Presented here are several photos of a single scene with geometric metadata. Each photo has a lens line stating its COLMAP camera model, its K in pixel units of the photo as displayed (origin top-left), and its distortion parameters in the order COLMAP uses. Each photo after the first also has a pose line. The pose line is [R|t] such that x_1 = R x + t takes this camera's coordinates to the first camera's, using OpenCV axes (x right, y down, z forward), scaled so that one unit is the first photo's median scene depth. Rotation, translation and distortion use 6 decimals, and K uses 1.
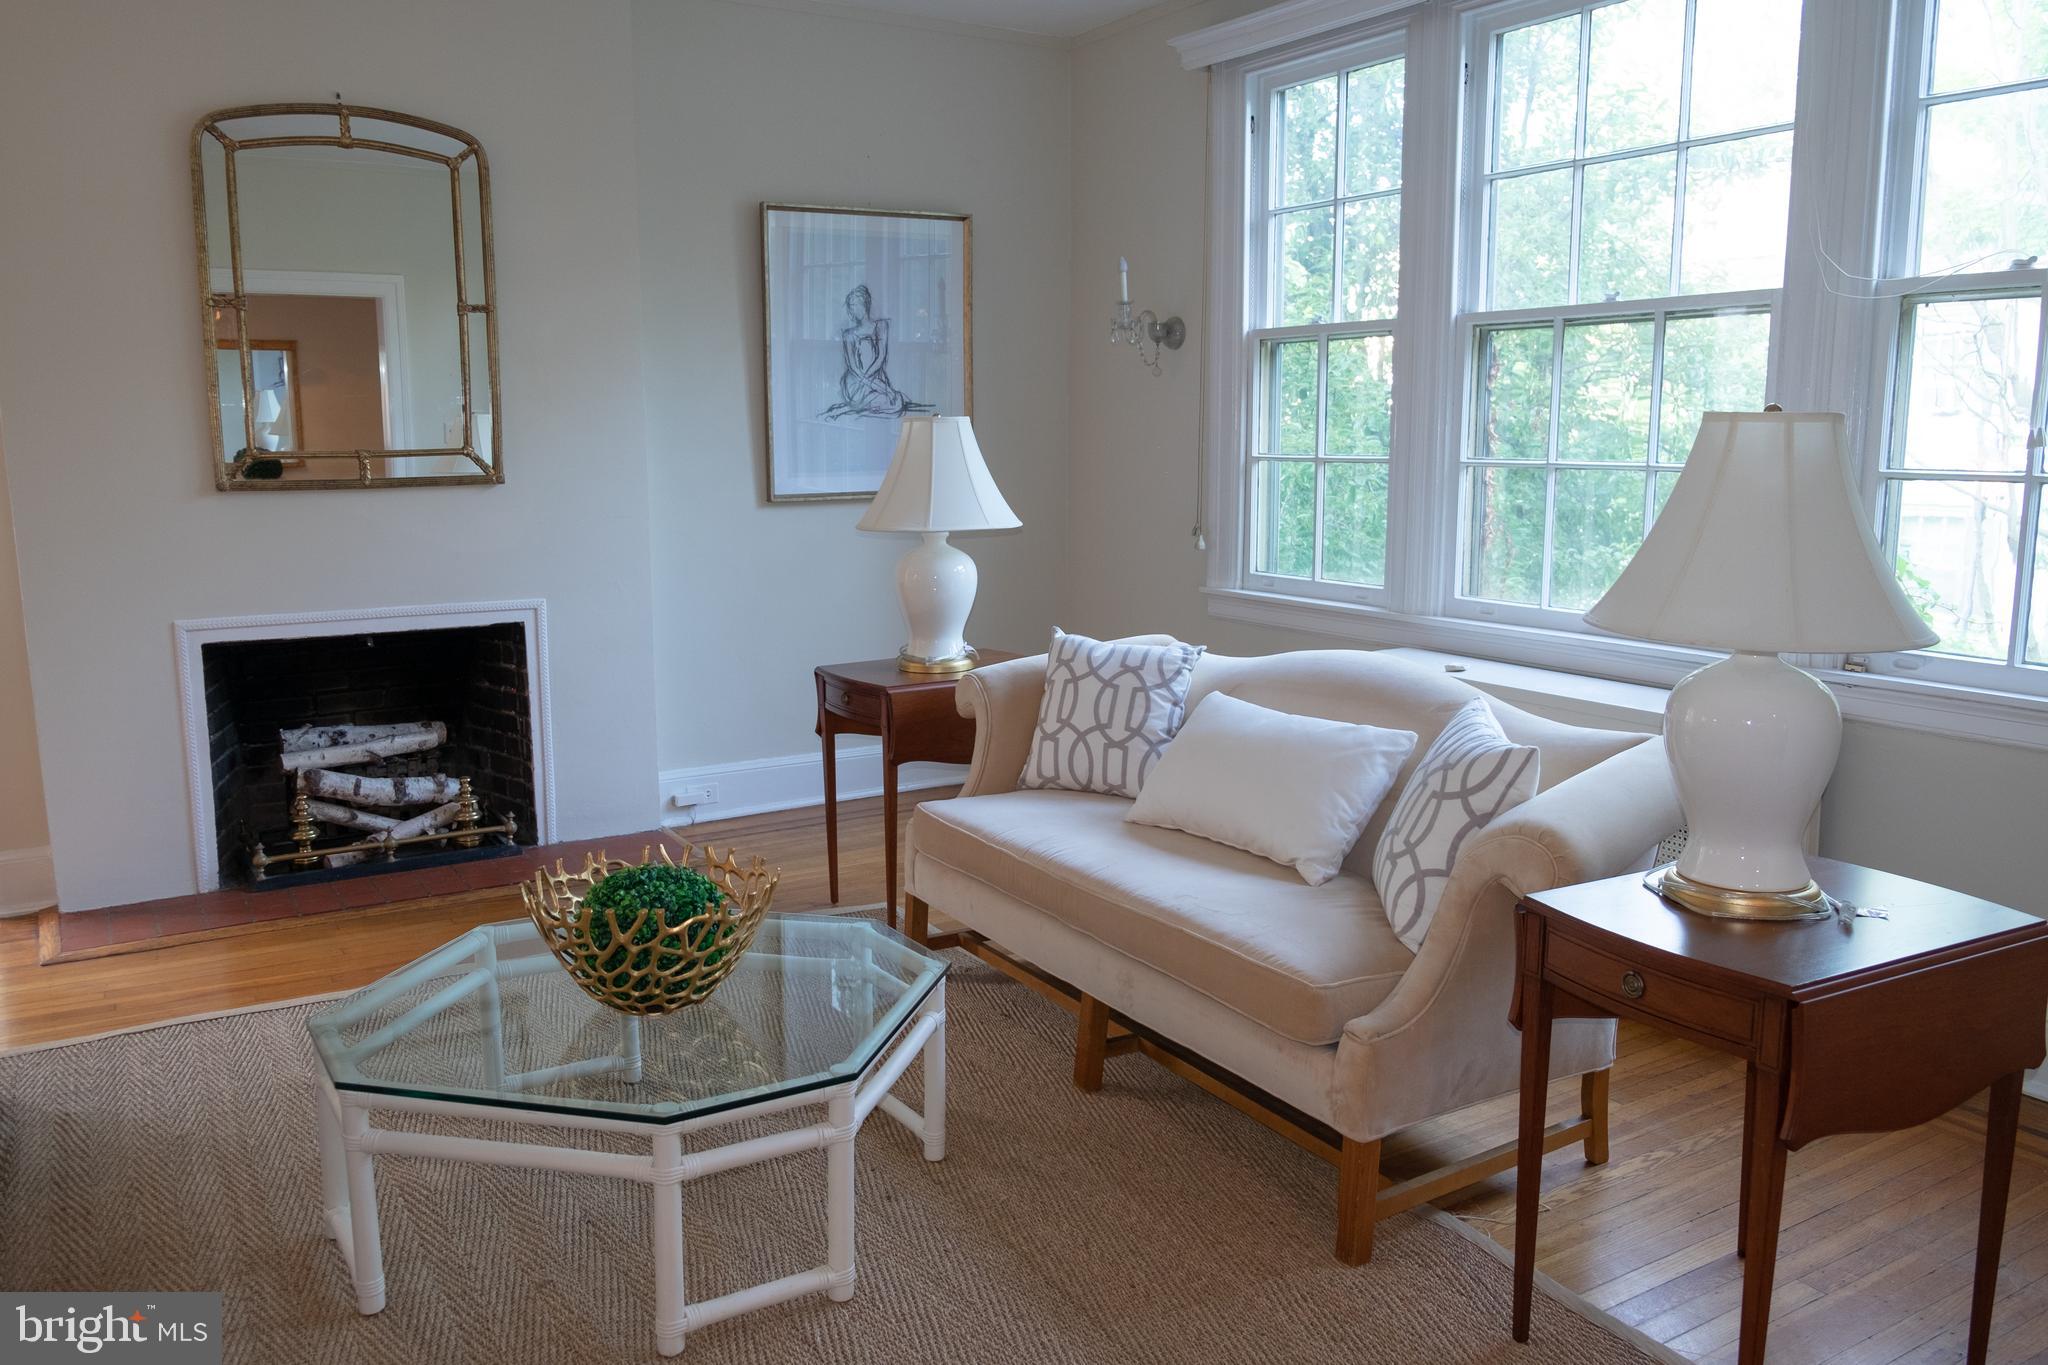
lens RADIAL K [[1612.6, 0, 1017.7], [0, 1612.6, 677.4], [0, 0, 1]] dist [-0.004442, 0.005590]
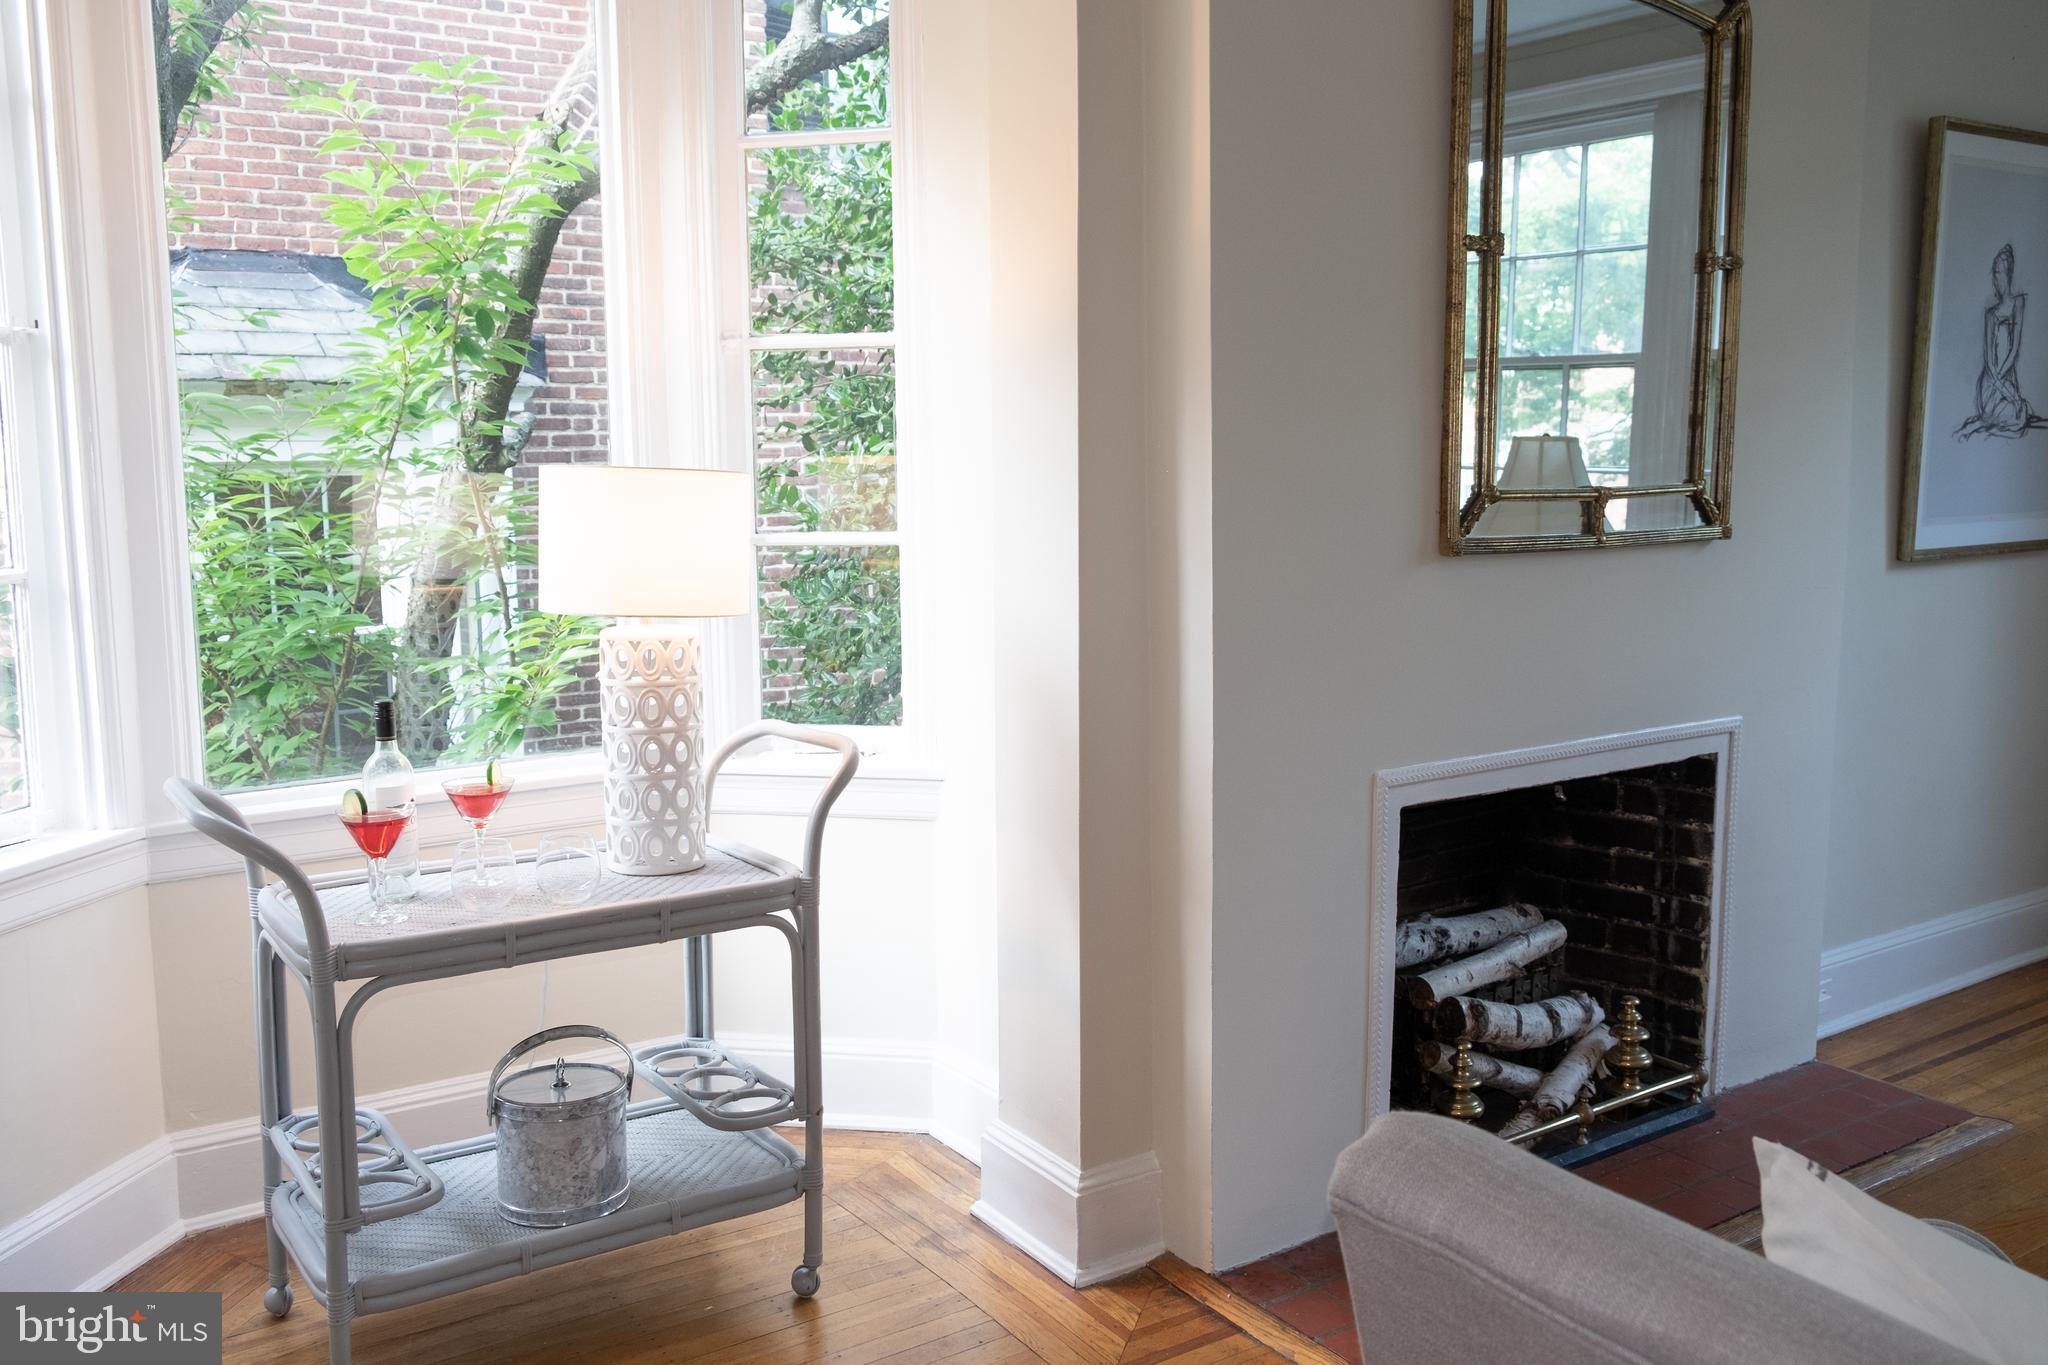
lens RADIAL K [[1733.0, 0, 1020.4], [0, 1733.0, 678.5], [0, 0, 1]] dist [-0.004047, 0.002151]
pose [[0.998602, -0.019099, 0.049288, -0.626467], [0.021160, 0.998909, -0.041638, -0.041567], [-0.048439, 0.042622, 0.997916, 0.329364]]
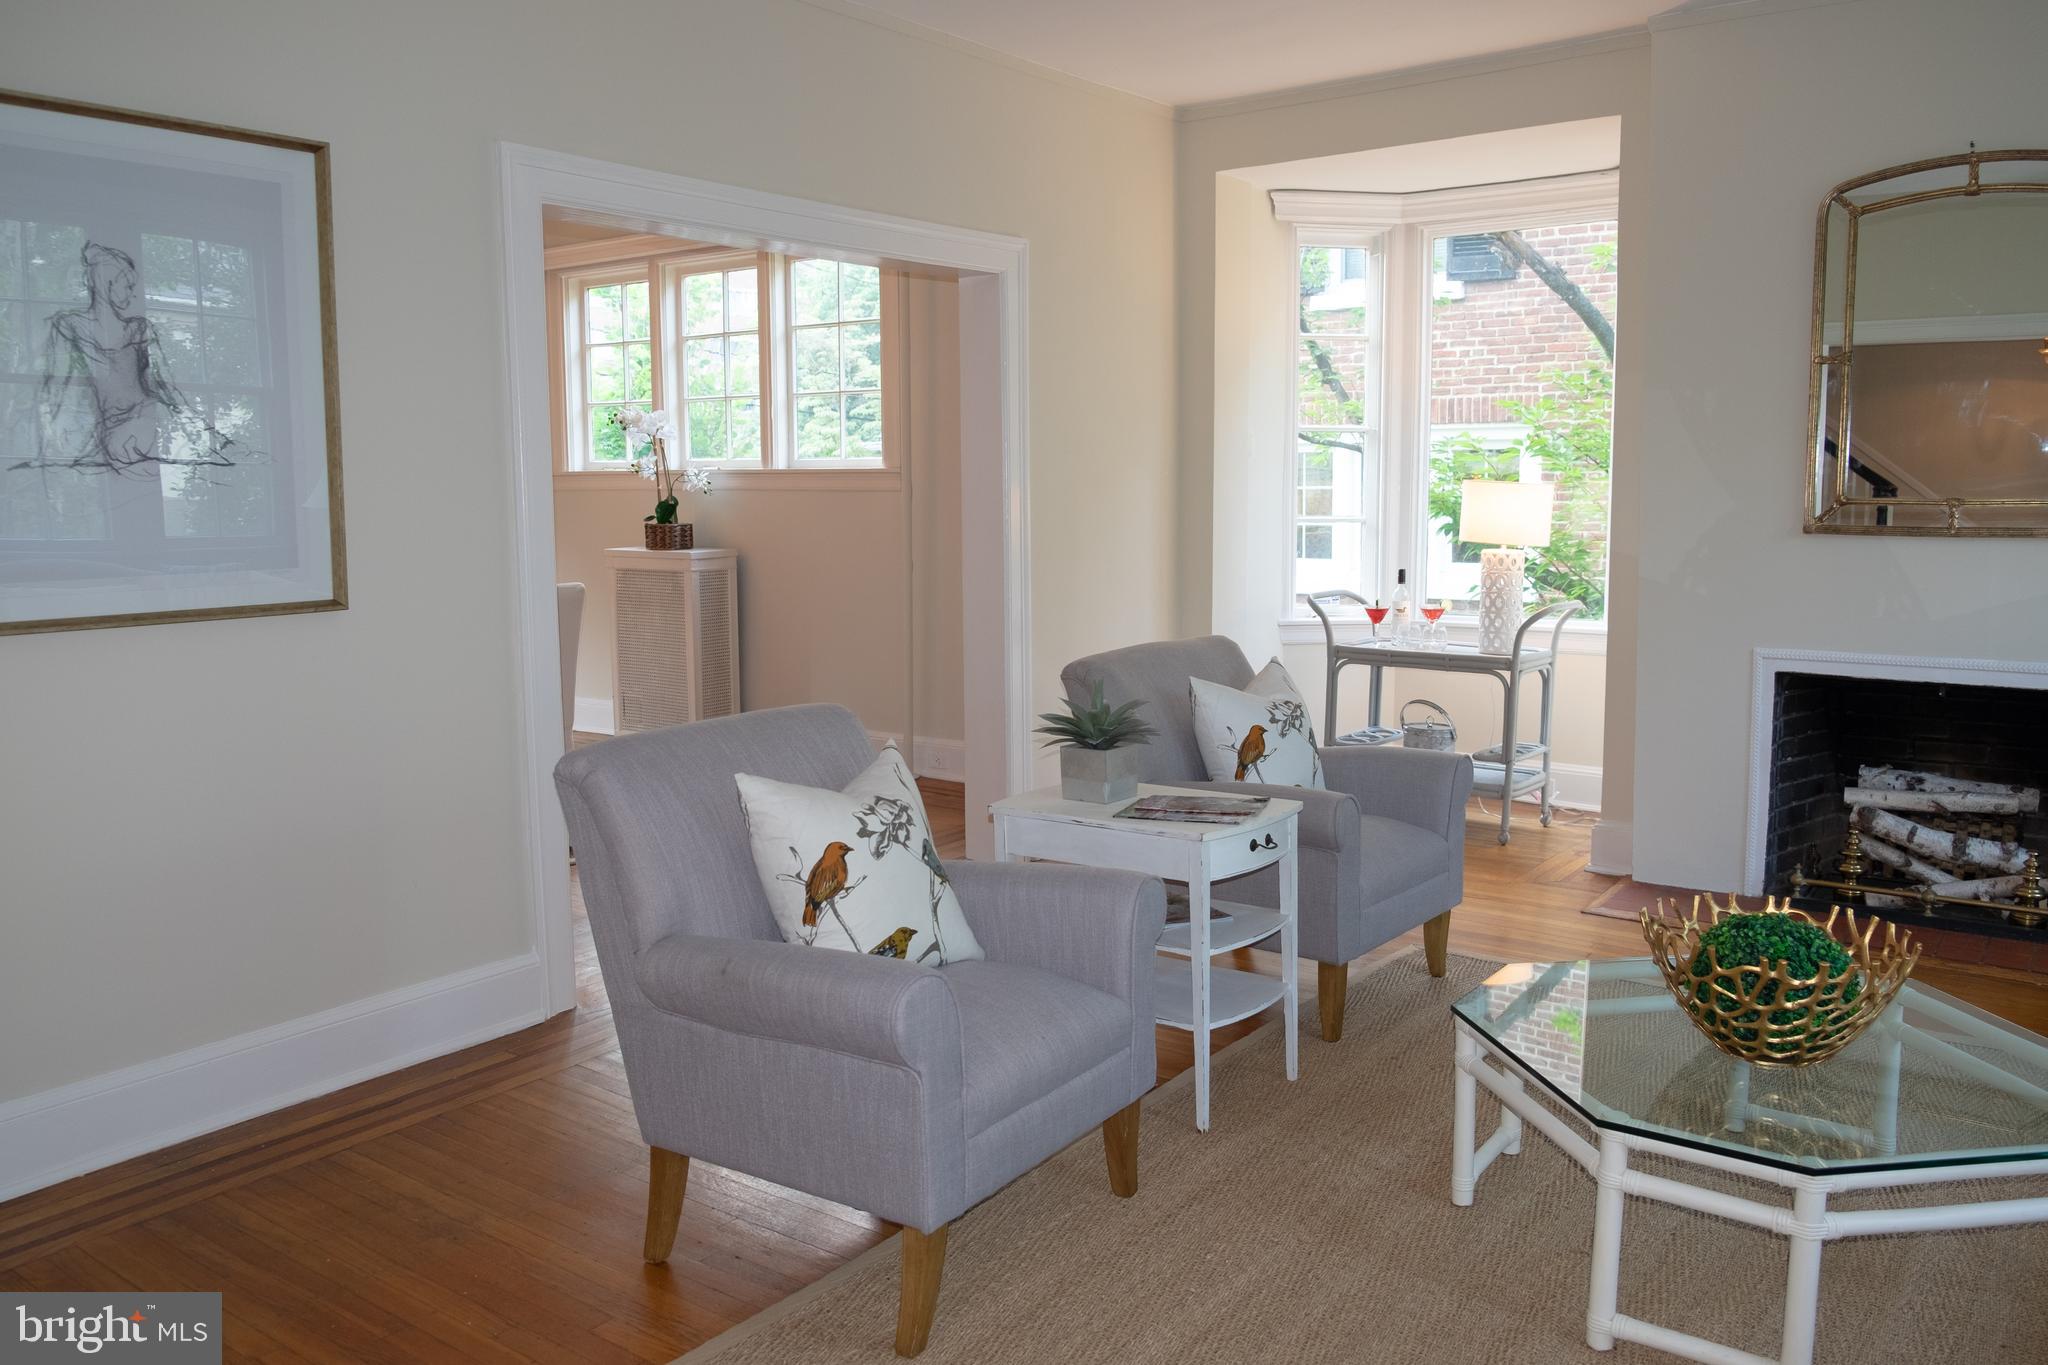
lens RADIAL K [[1612.6, 0, 1013.2], [0, 1612.6, 676.1], [0, 0, 1]] dist [-0.004442, 0.005590]
pose [[0.383422, 0.120140, -0.915726, 0.274843], [-0.142129, 0.987368, 0.070029, -0.019165], [0.912572, 0.103300, 0.395654, 0.087059]]
